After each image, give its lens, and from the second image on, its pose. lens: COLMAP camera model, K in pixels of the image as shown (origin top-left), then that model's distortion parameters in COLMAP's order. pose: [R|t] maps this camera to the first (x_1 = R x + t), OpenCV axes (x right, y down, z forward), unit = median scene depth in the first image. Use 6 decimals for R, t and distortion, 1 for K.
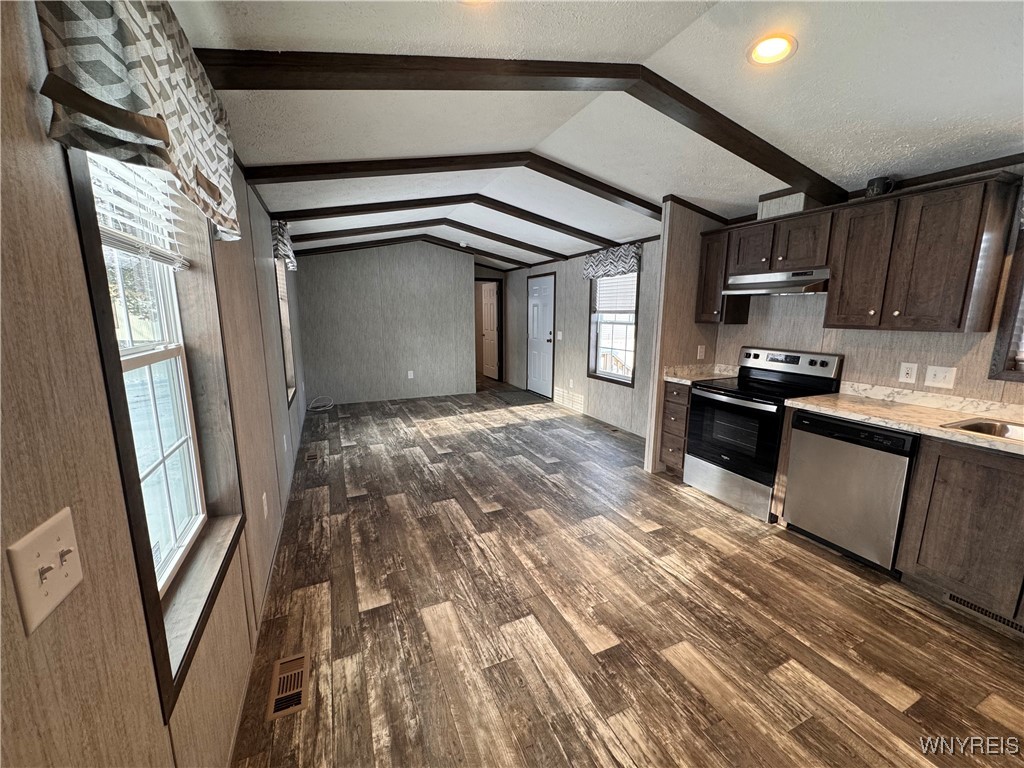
lens RADIAL K [[404.8, 0, 504.9], [0, 404.8, 381.3], [0, 0, 1]] dist [-0.000440, -0.000559]
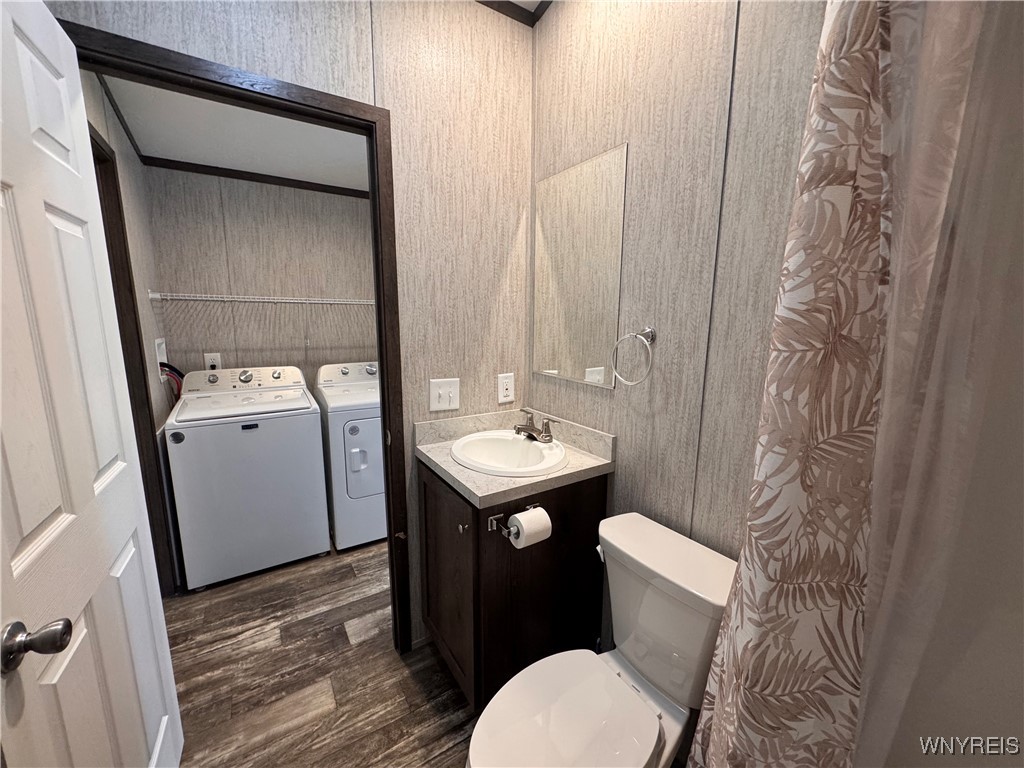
lens RADIAL K [[404.8, 0, 506.6], [0, 404.8, 384.4], [0, 0, 1]] dist [-0.000440, -0.000559]
pose [[0.152090, 0.161662, -0.975056, 1.377234], [-0.175443, 0.975282, 0.134333, -0.177016], [0.972671, 0.150636, 0.176693, 1.278668]]
